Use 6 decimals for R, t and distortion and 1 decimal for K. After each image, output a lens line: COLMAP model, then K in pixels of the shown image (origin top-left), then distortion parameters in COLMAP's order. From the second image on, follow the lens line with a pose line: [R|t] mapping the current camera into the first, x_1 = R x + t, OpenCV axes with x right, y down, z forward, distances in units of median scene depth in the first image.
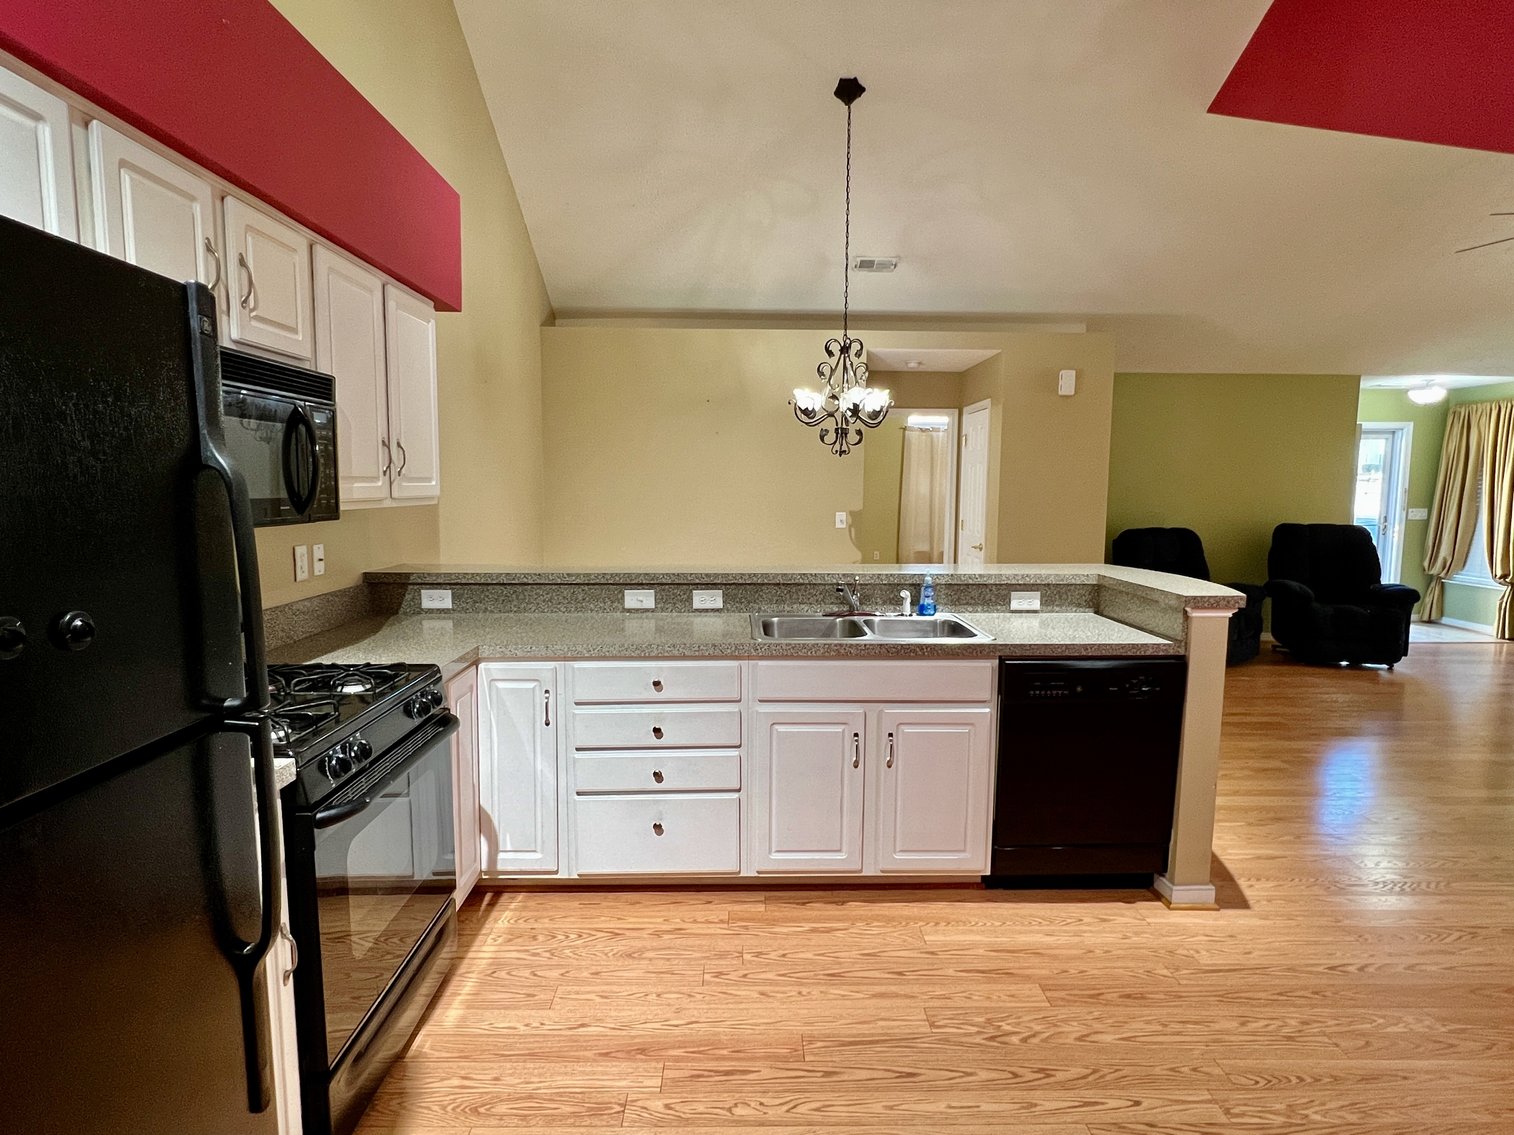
lens RADIAL K [[810.3, 0, 758.8], [0, 810.3, 563.1], [0, 0, 1]] dist [-0.001159, -0.001324]
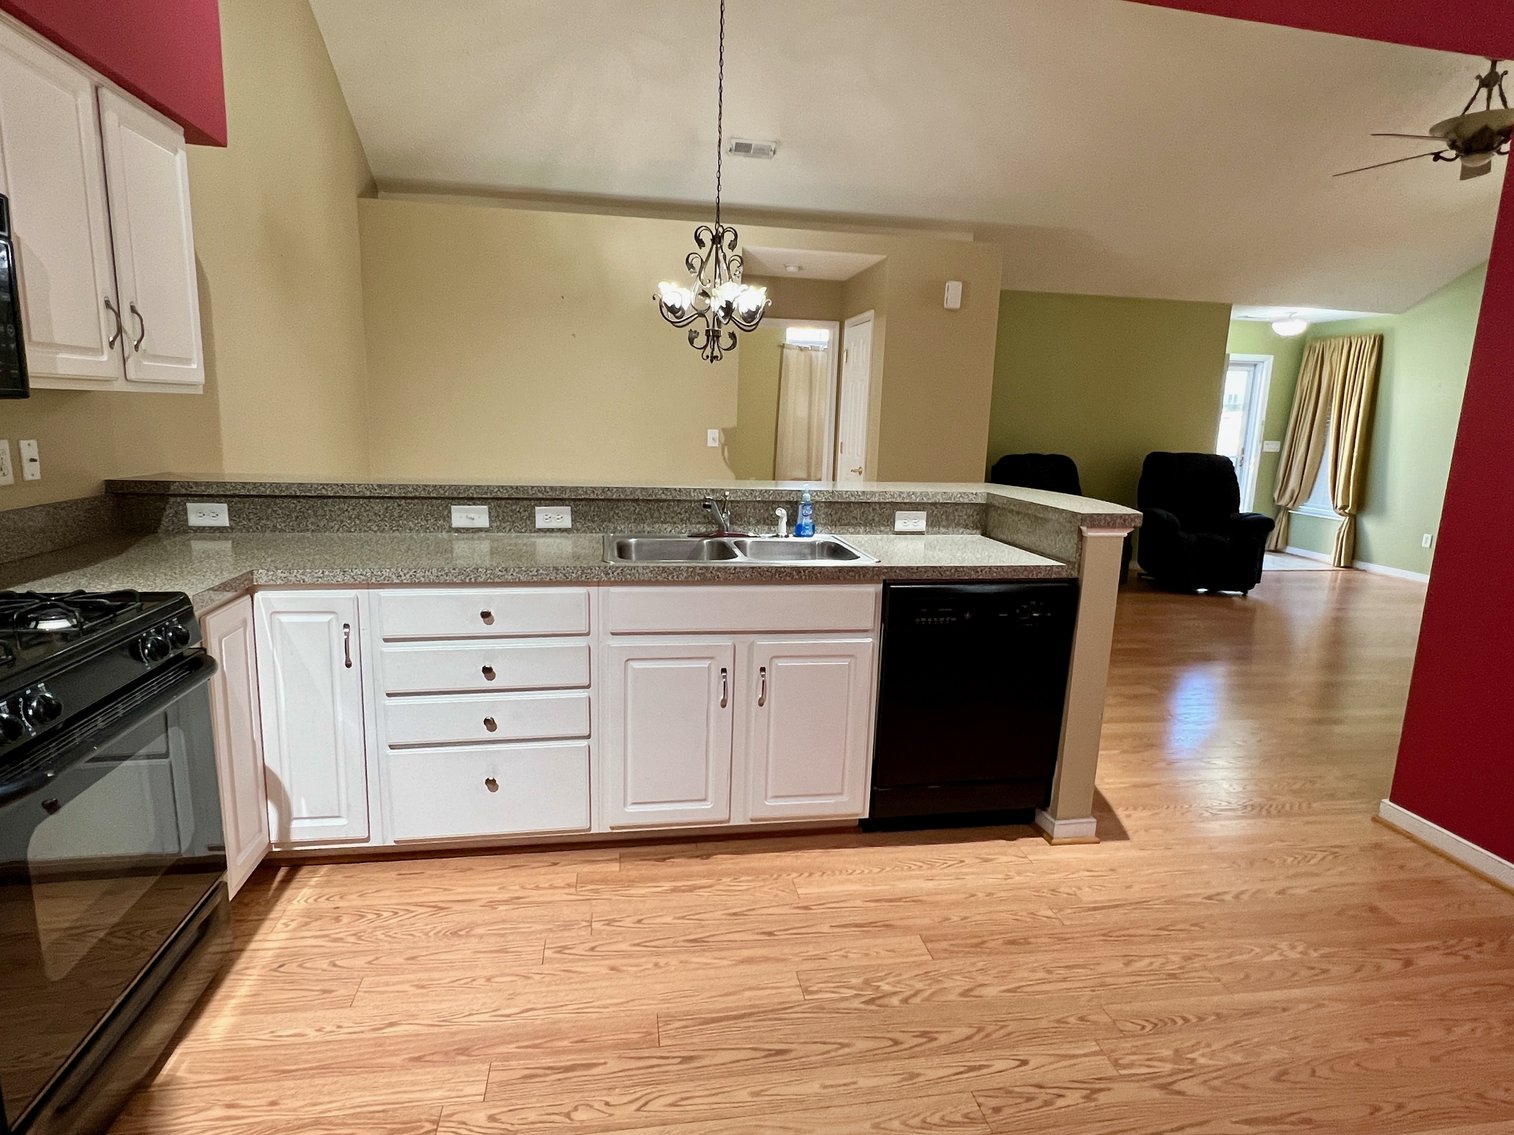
lens RADIAL K [[810.3, 0, 750.6], [0, 810.3, 559.5], [0, 0, 1]] dist [-0.001159, -0.001324]
pose [[0.990094, -0.001662, 0.140395, 0.025724], [-0.008857, 0.997199, 0.074268, 0.026834], [-0.140125, -0.074776, 0.987306, 0.138592]]
